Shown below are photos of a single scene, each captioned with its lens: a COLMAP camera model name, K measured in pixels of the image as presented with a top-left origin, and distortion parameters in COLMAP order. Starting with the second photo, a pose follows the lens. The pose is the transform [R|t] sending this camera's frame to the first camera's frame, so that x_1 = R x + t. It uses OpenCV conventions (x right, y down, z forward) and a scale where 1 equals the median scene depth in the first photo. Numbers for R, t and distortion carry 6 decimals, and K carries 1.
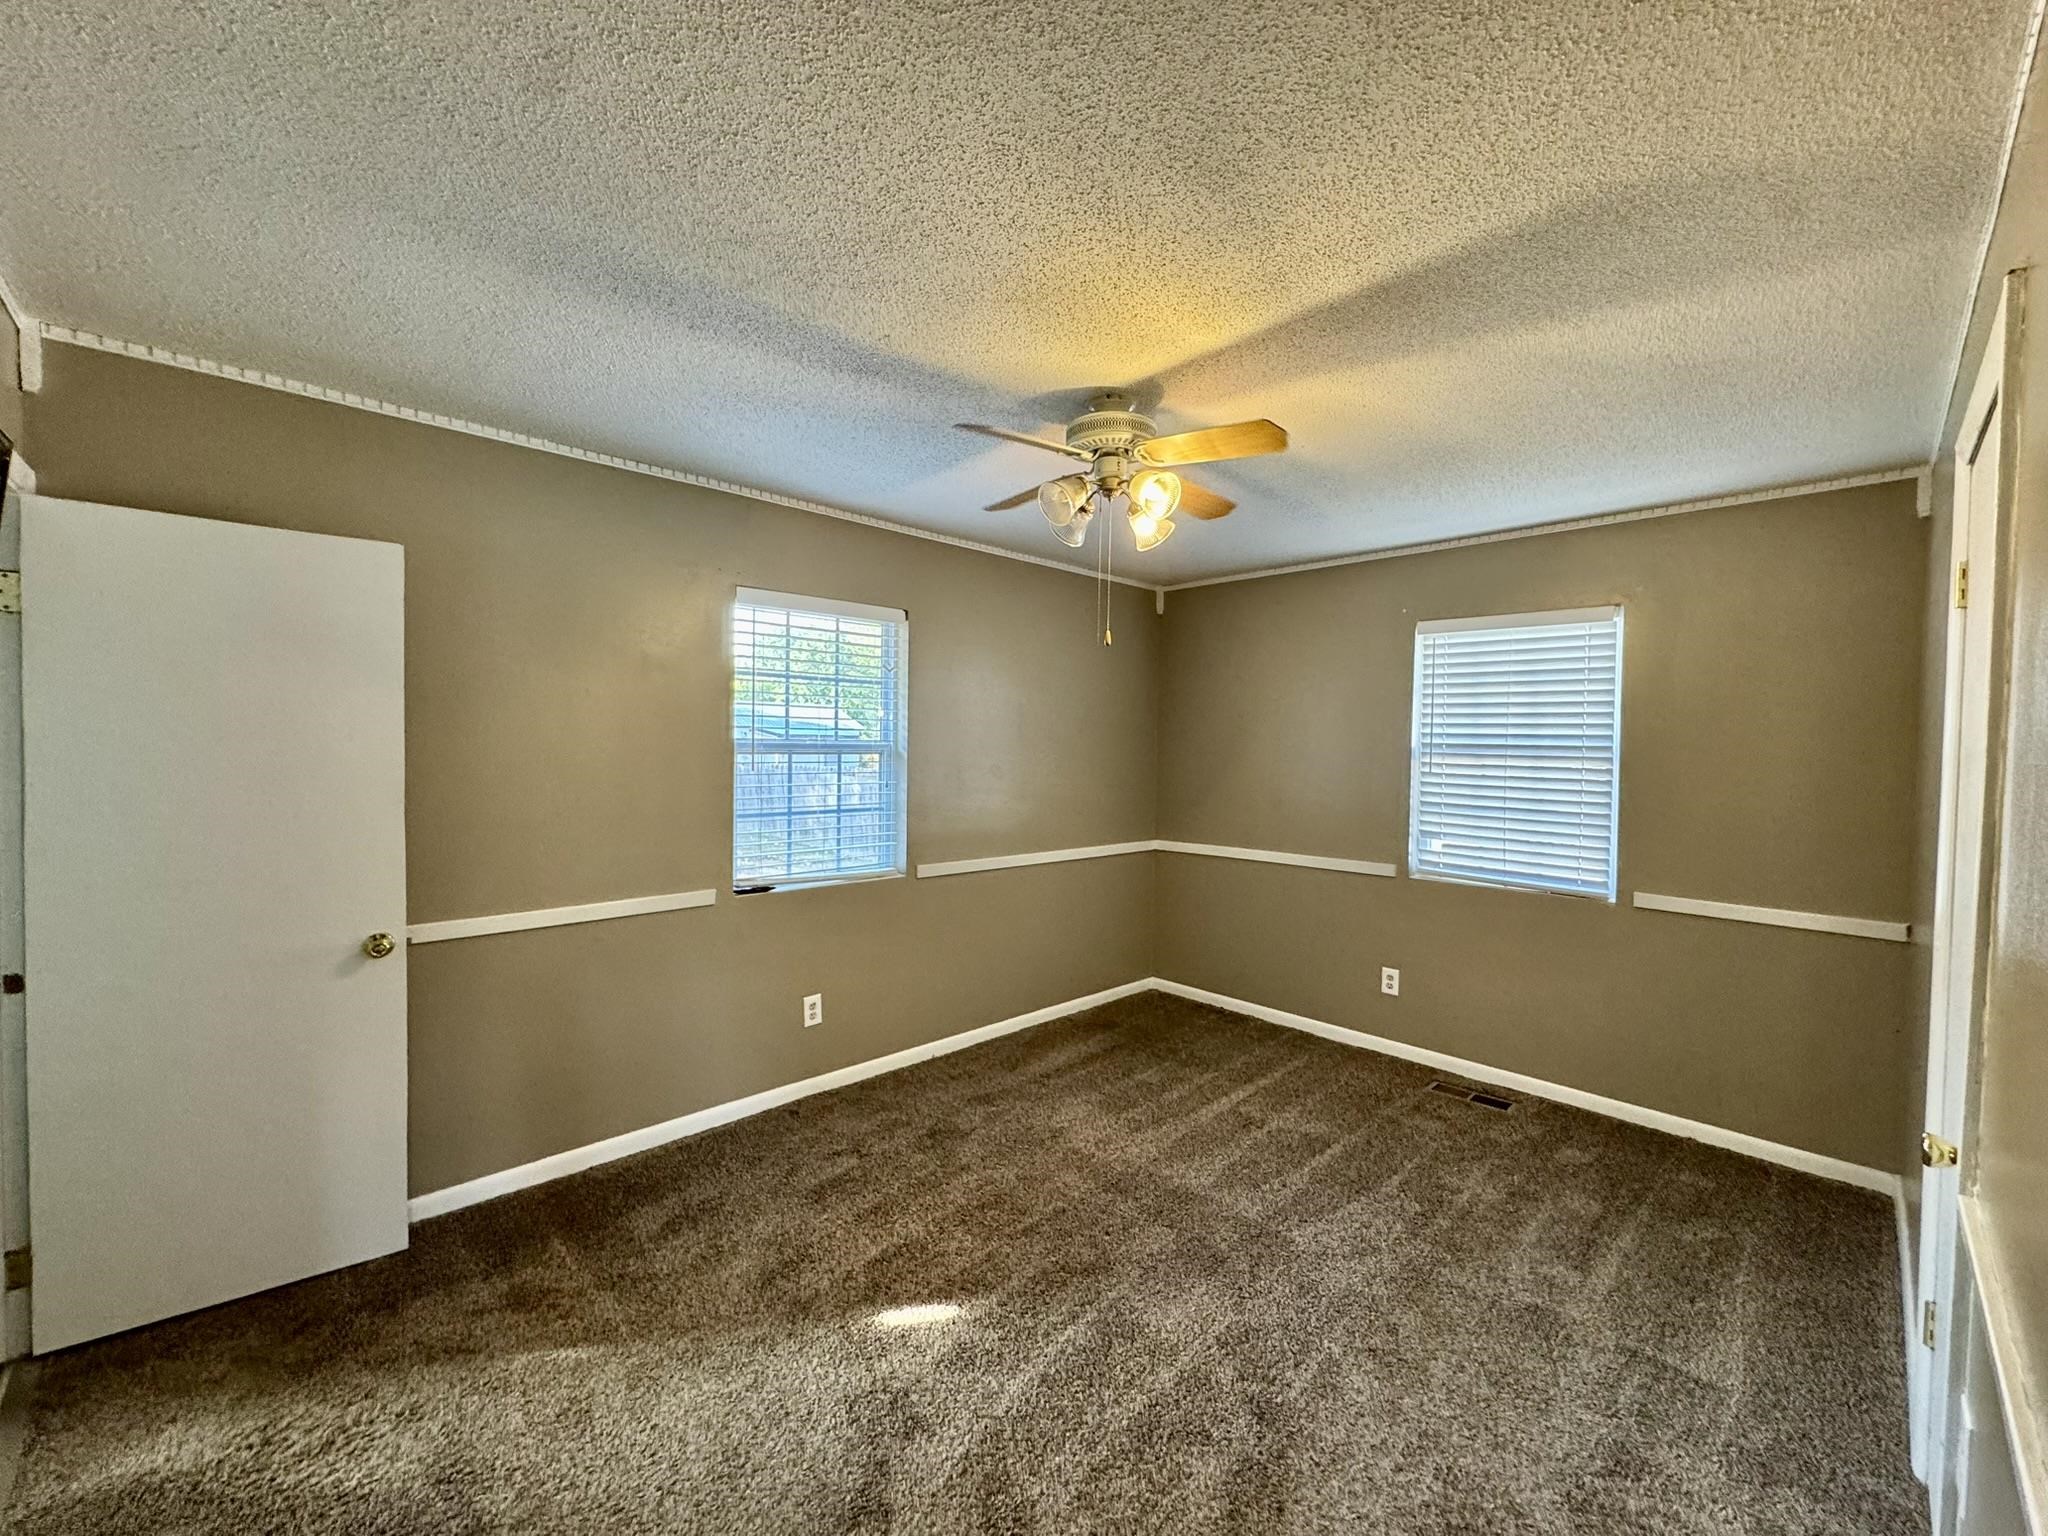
lens RADIAL K [[814.8, 0, 1024.0], [0, 814.8, 768.0], [0, 0, 1]] dist [-0.003617, 0.000249]
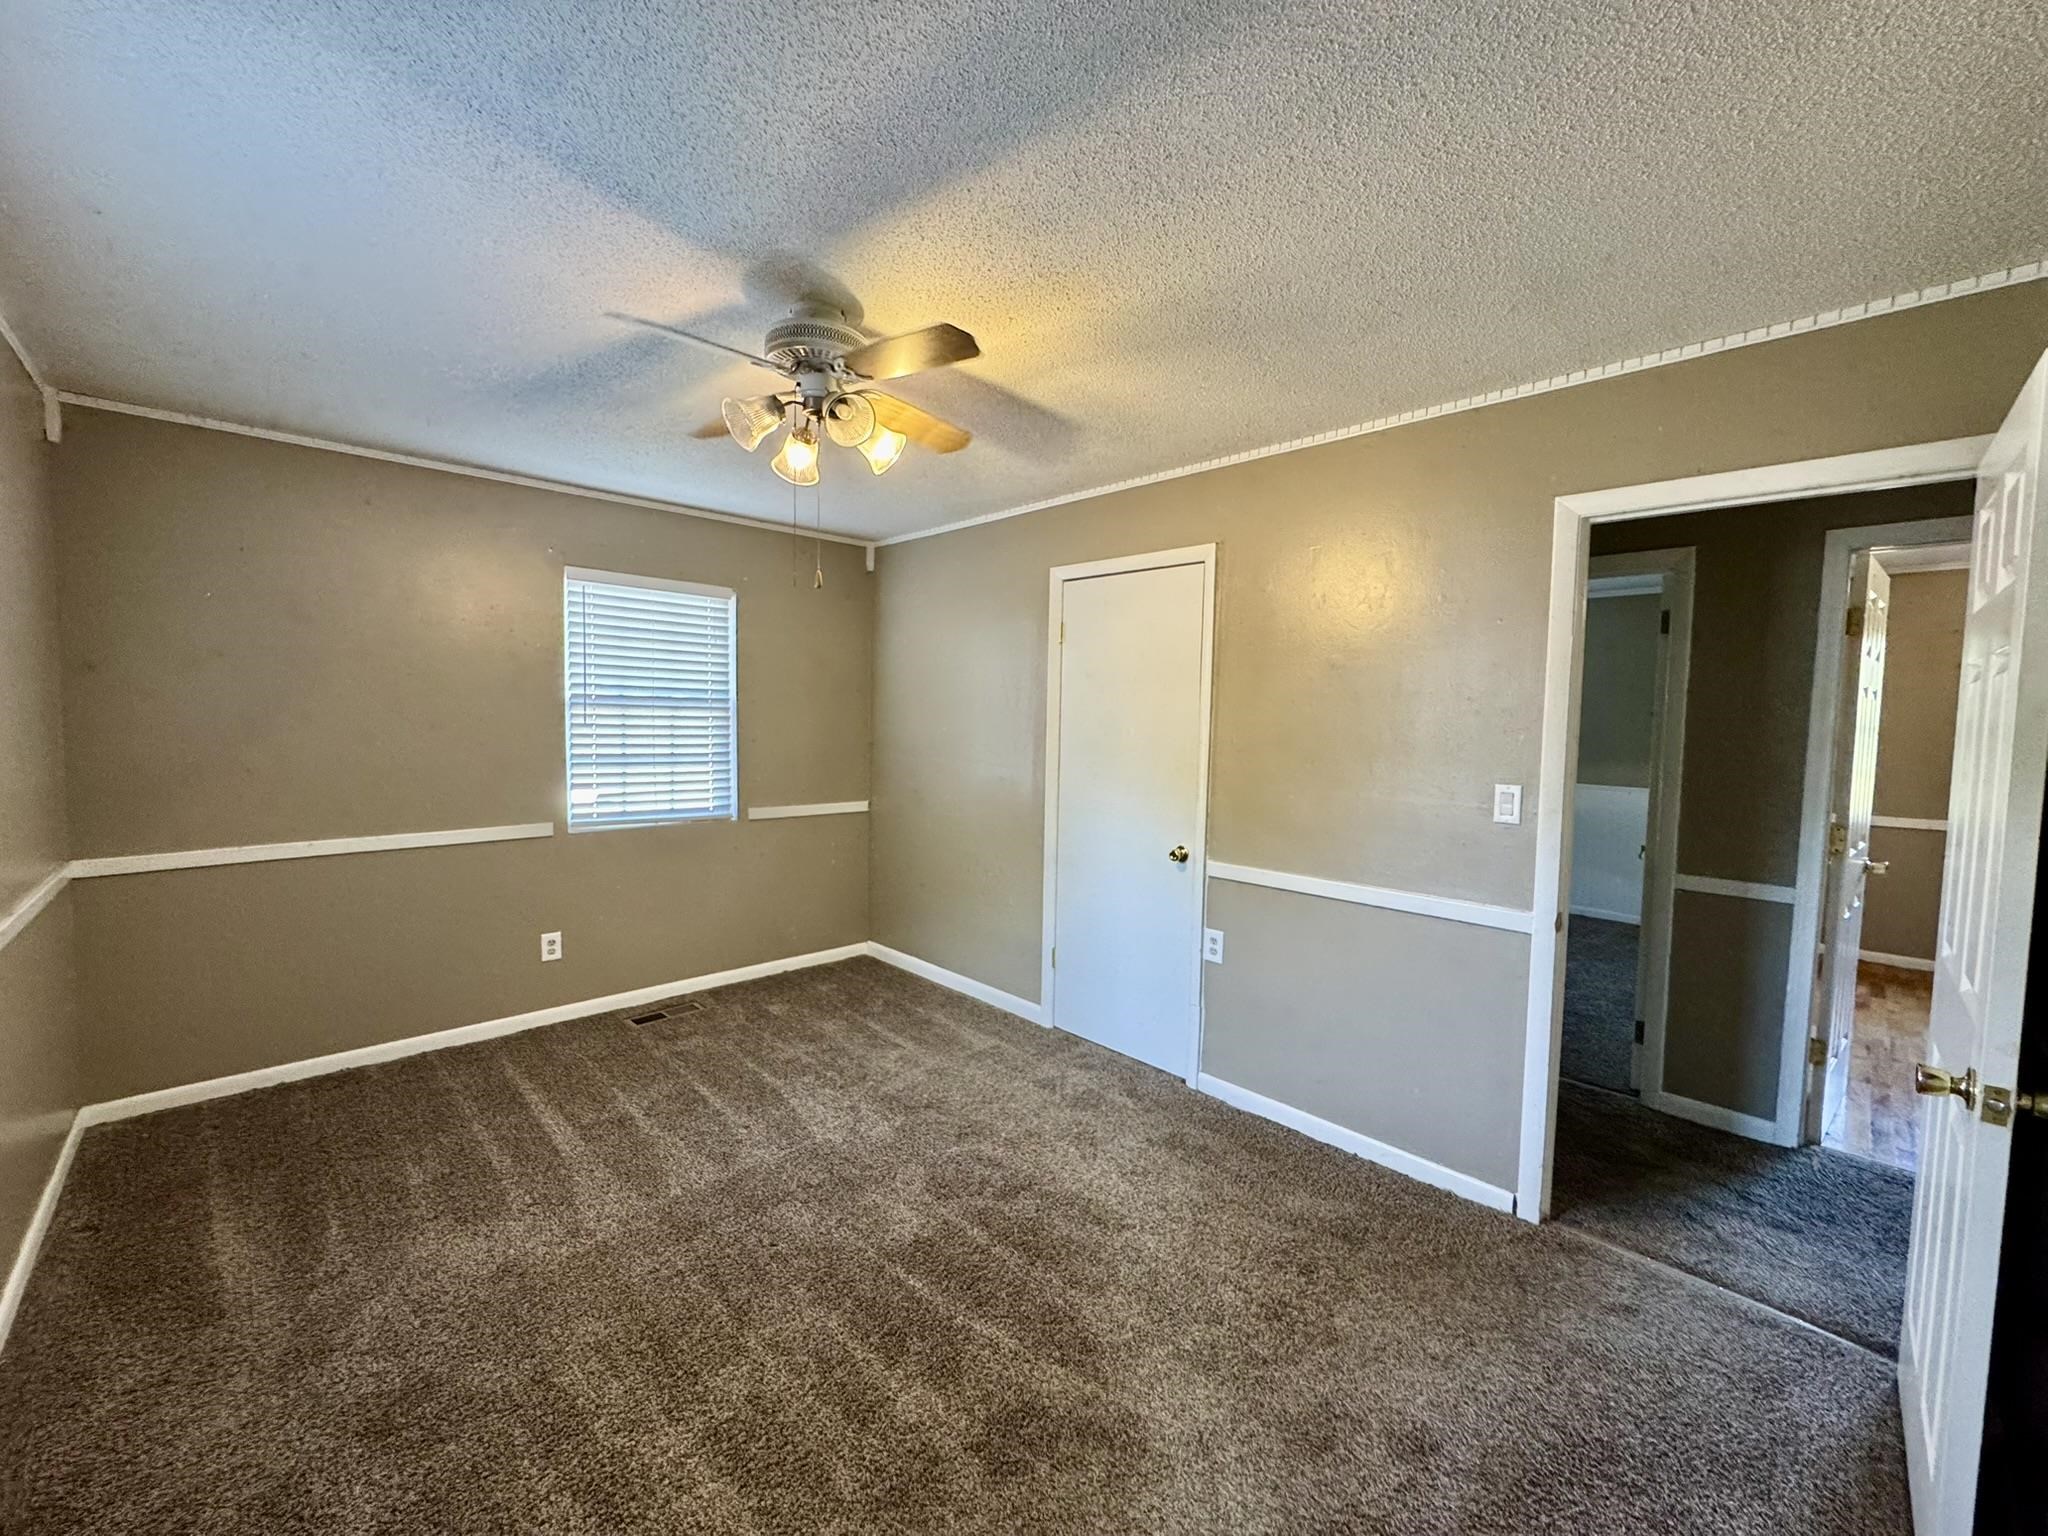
lens RADIAL K [[814.8, 0, 1024.0], [0, 814.8, 768.0], [0, 0, 1]] dist [-0.003617, 0.000249]
pose [[-0.000792, -0.082199, 0.996616, -0.567294], [0.008981, 0.996575, 0.082203, -0.019650], [-0.999959, 0.009016, -0.000052, 0.541711]]
